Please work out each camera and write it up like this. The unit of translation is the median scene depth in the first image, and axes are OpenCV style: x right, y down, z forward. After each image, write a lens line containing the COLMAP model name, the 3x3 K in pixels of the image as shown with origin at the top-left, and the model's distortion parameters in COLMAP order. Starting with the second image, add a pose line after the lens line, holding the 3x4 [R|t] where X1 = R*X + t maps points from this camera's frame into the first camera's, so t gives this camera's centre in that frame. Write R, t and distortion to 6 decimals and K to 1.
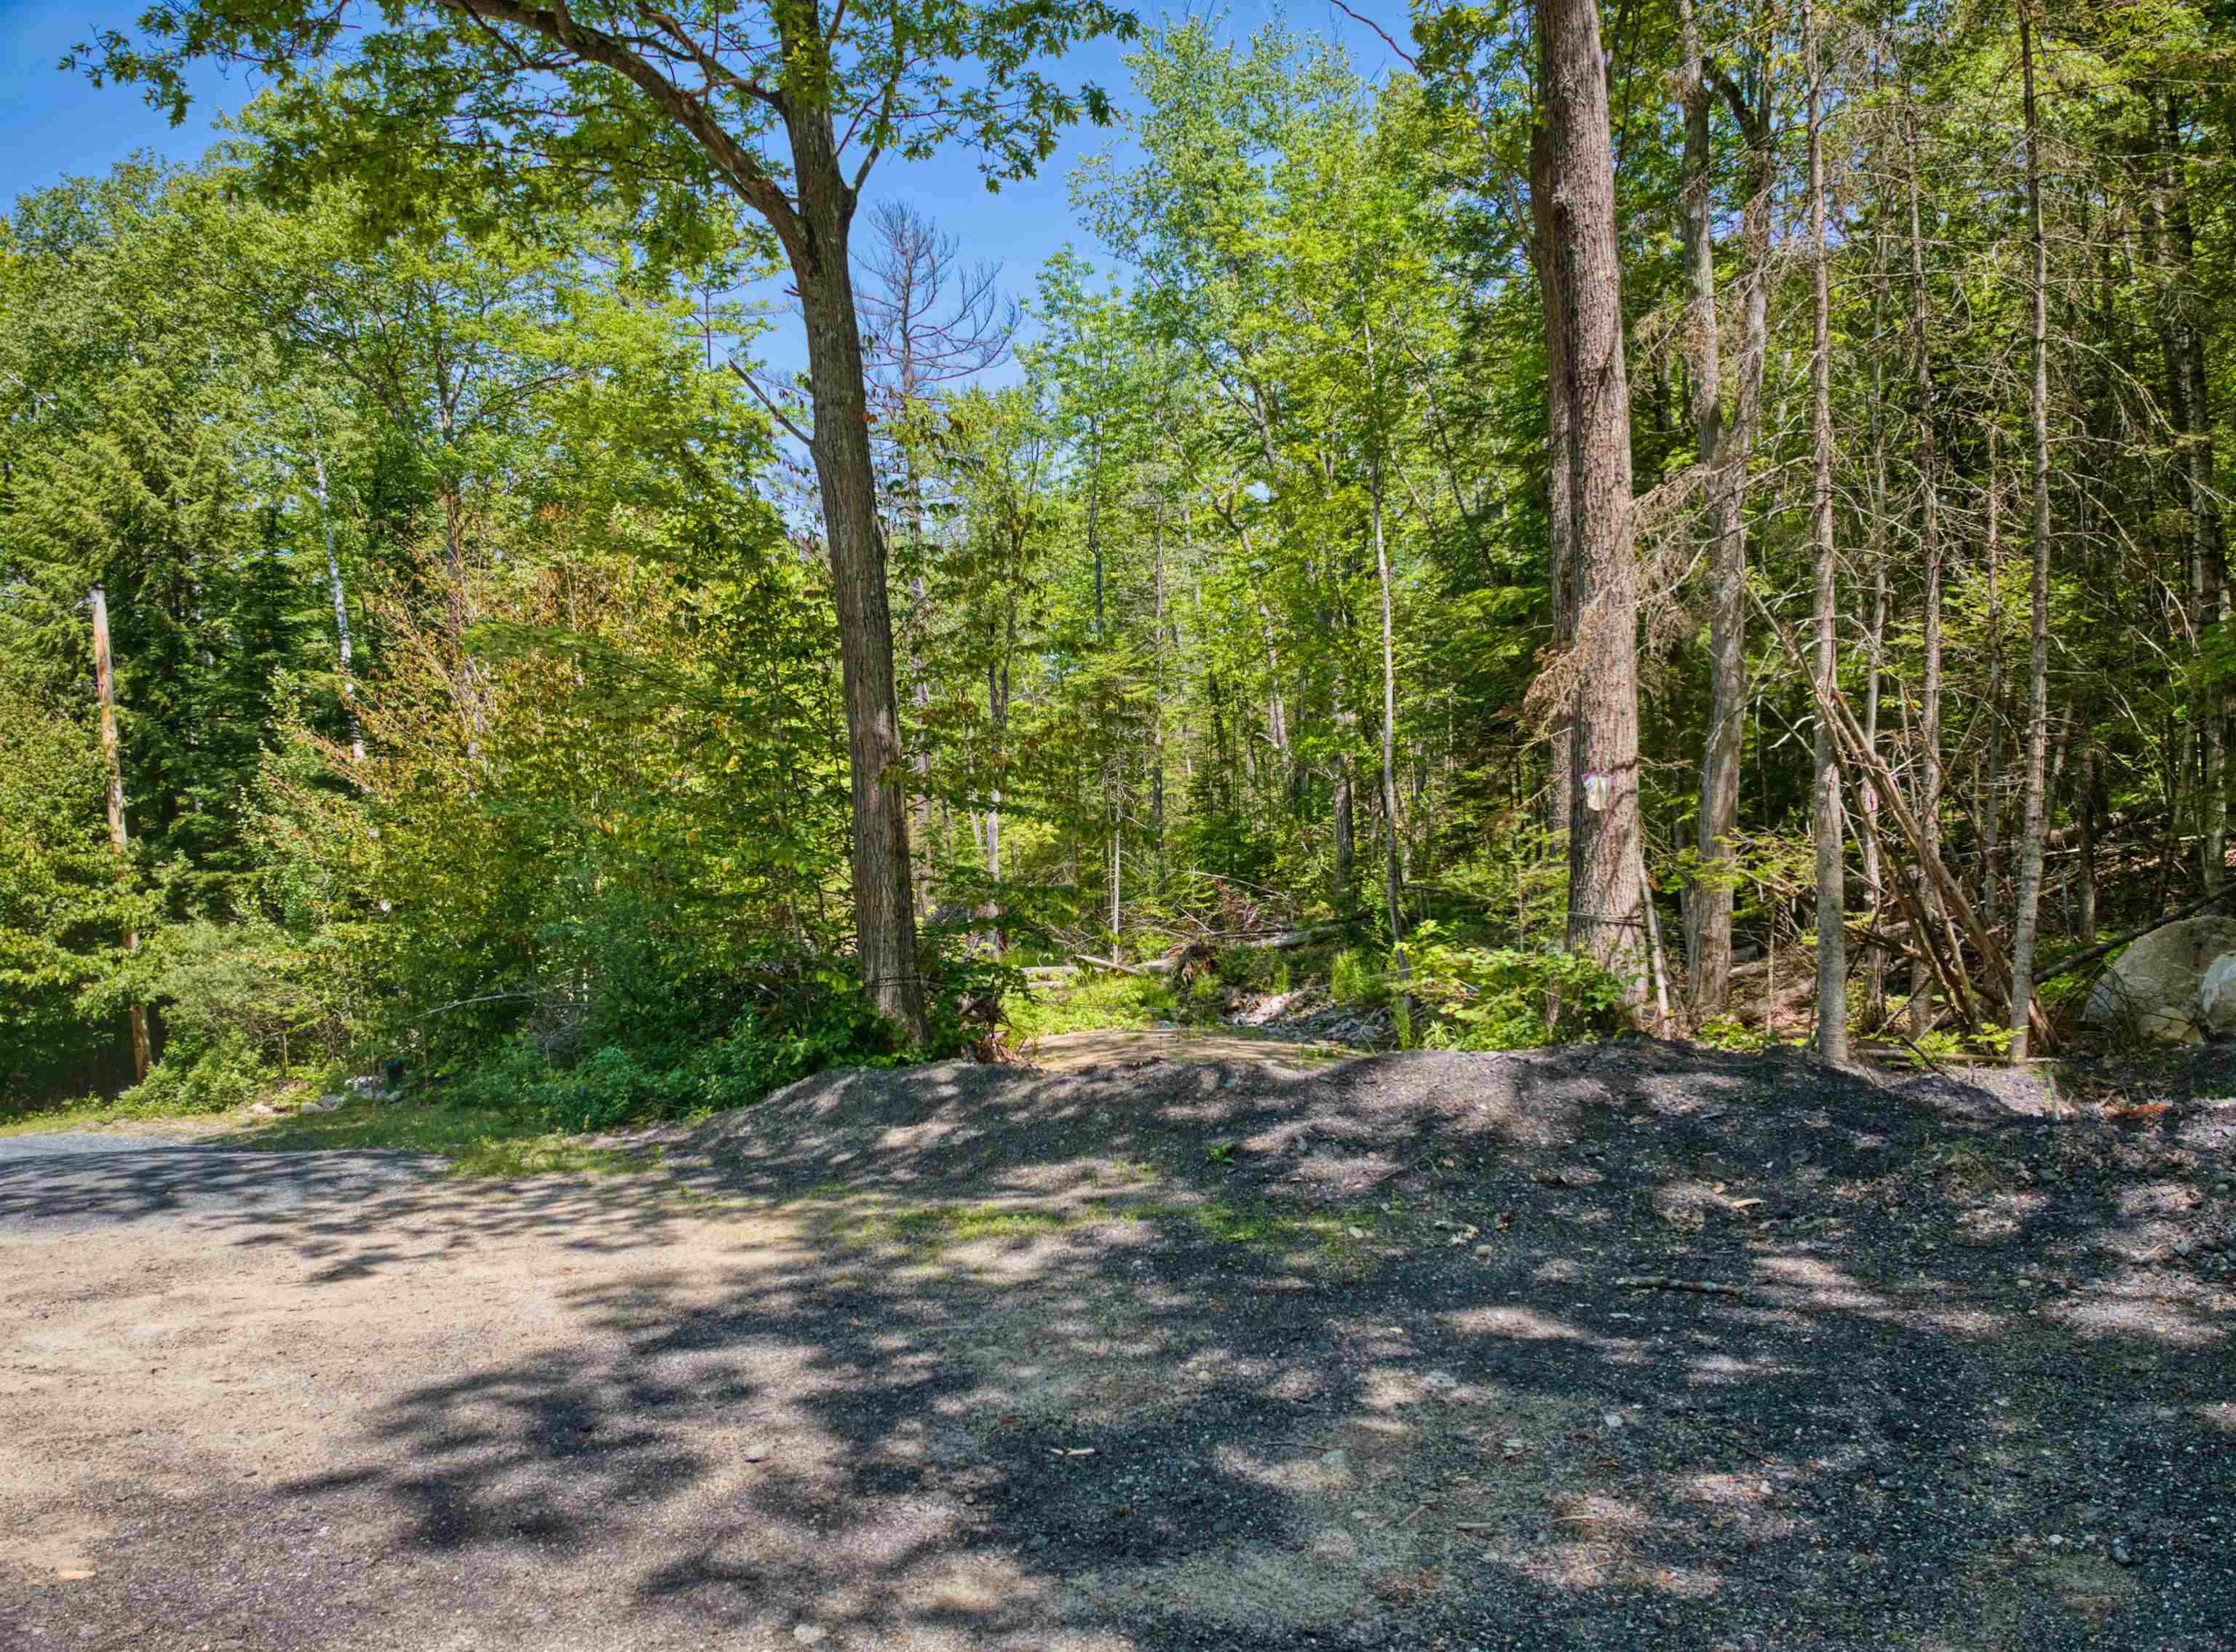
lens RADIAL K [[1567.0, 0, 1123.8], [0, 1567.0, 838.7], [0, 0, 1]] dist [0.087783, -0.205830]
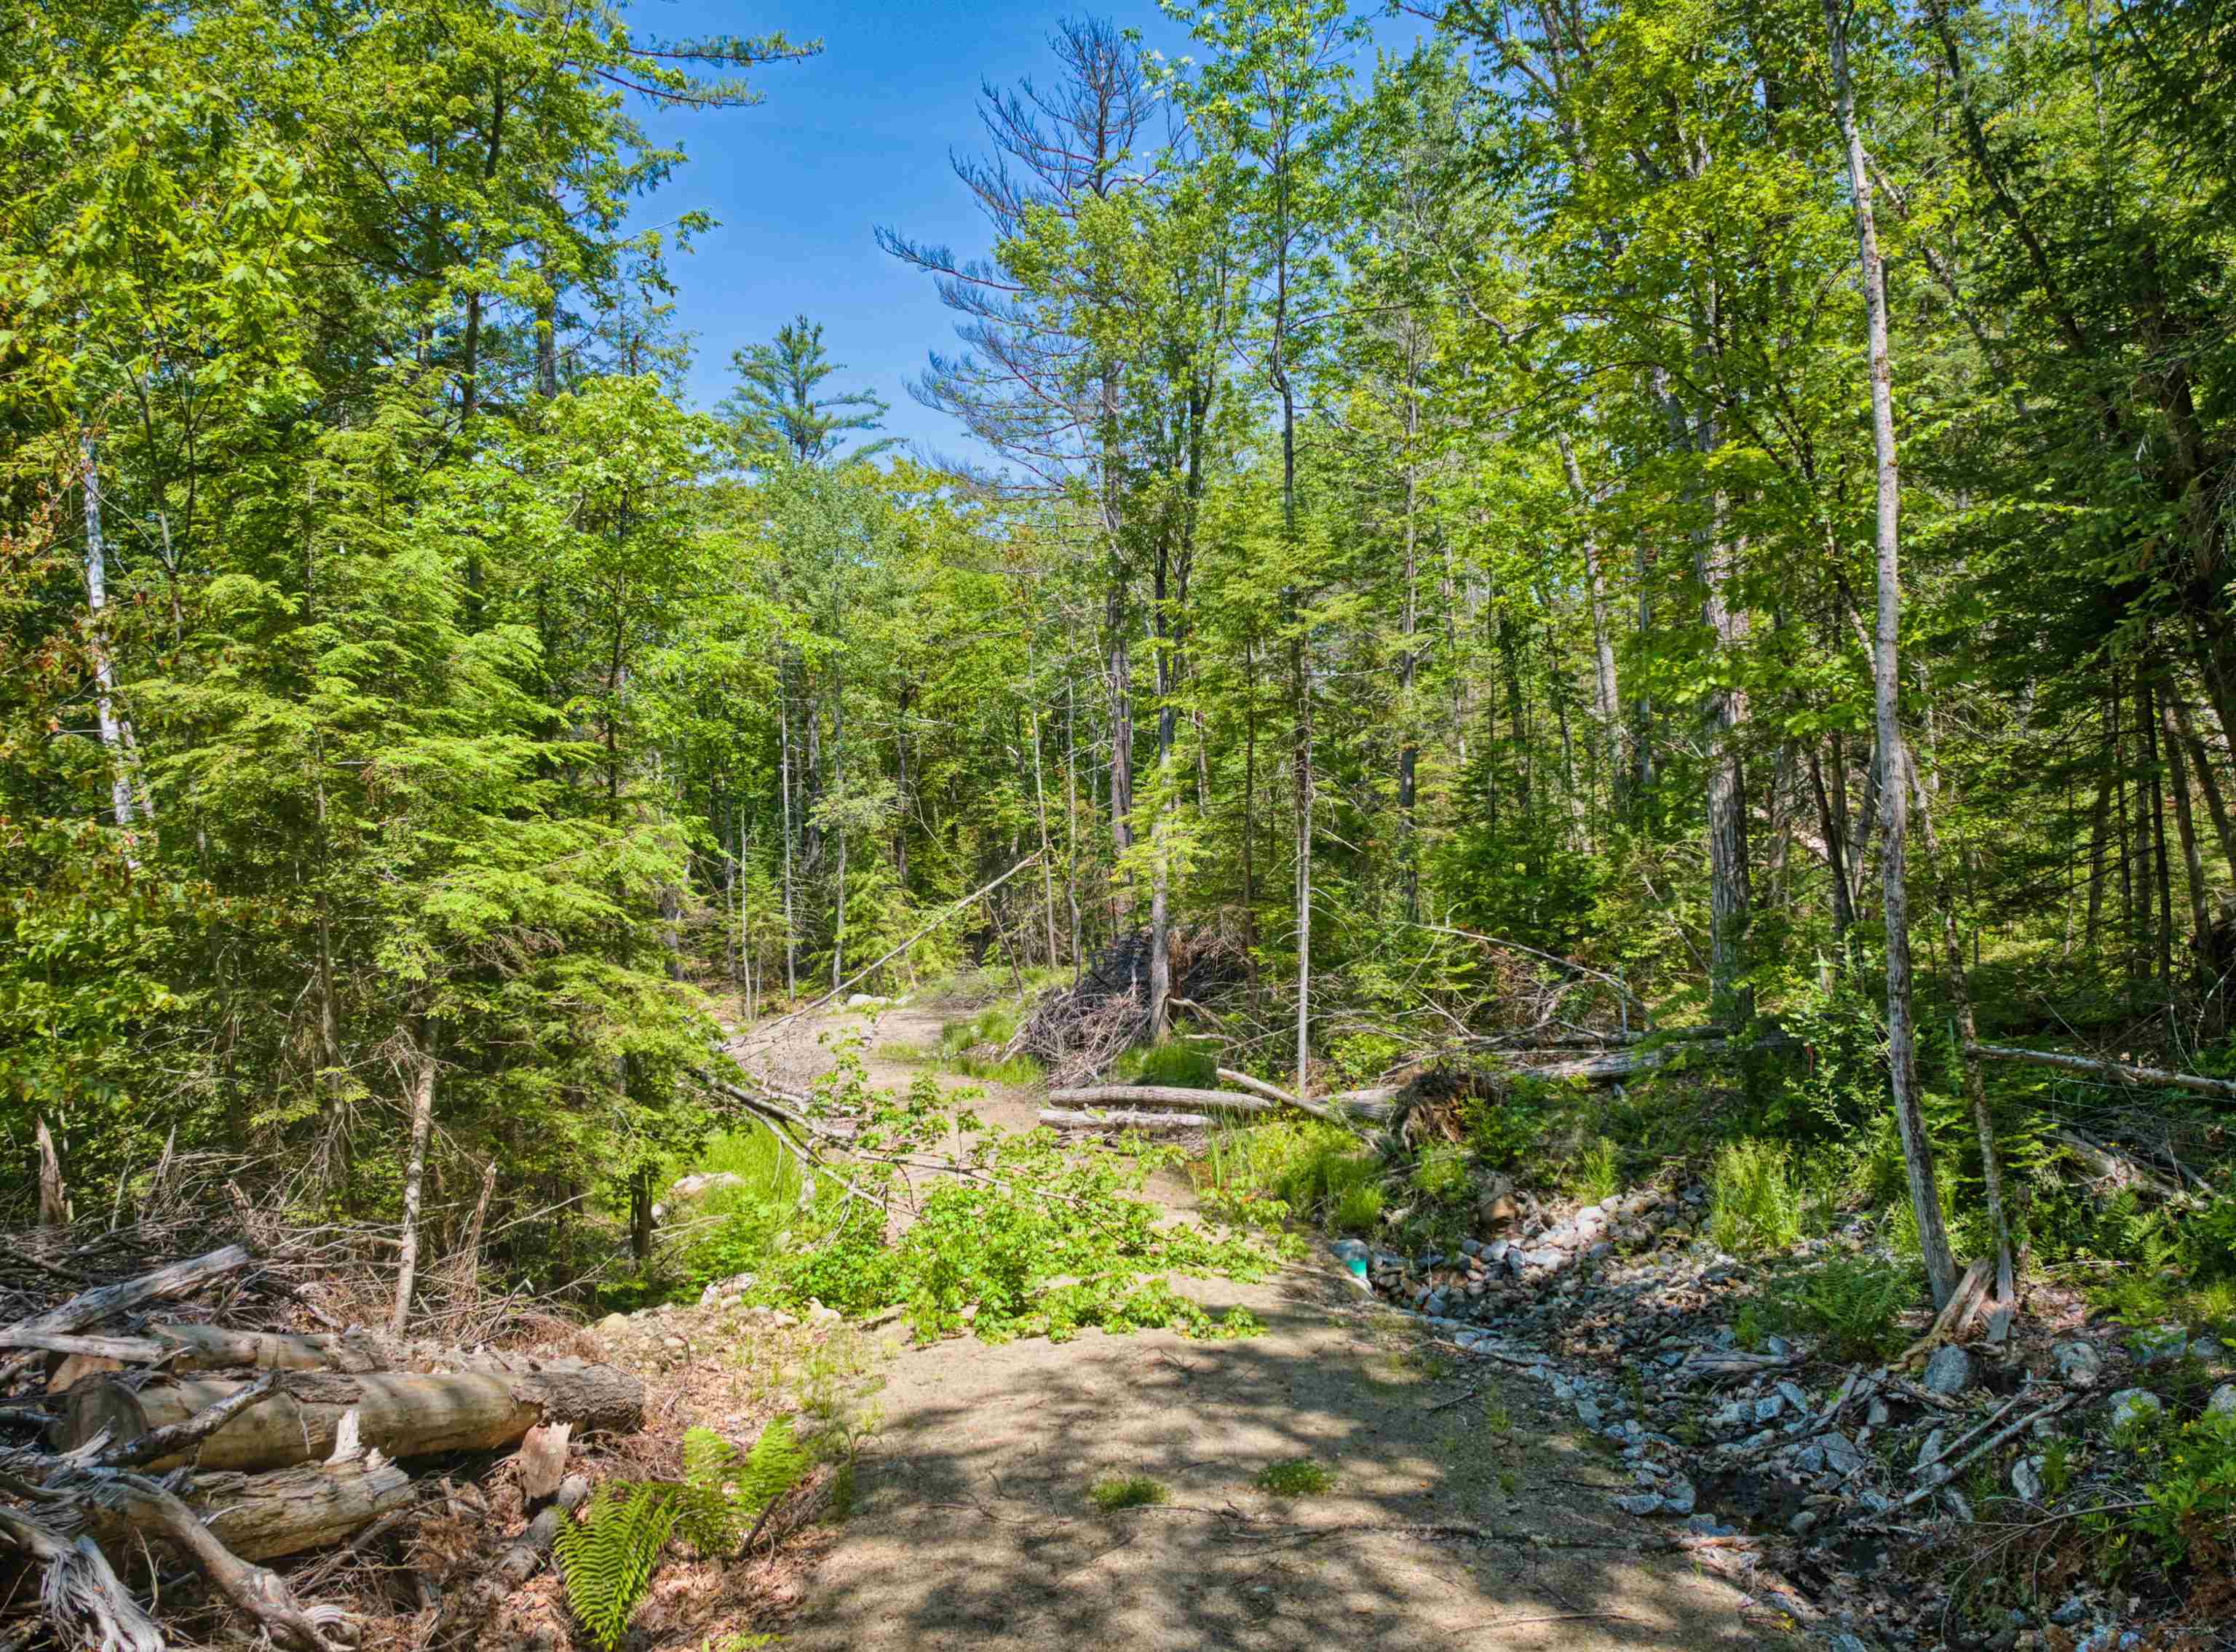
lens RADIAL K [[1567.0, 0, 1123.8], [0, 1567.0, 838.7], [0, 0, 1]] dist [0.087783, -0.205830]
pose [[0.979096, 0.003441, -0.203369, 0.050232], [-0.004597, 0.999976, -0.005213, -0.007439], [0.203346, 0.006039, 0.979088, 0.445119]]
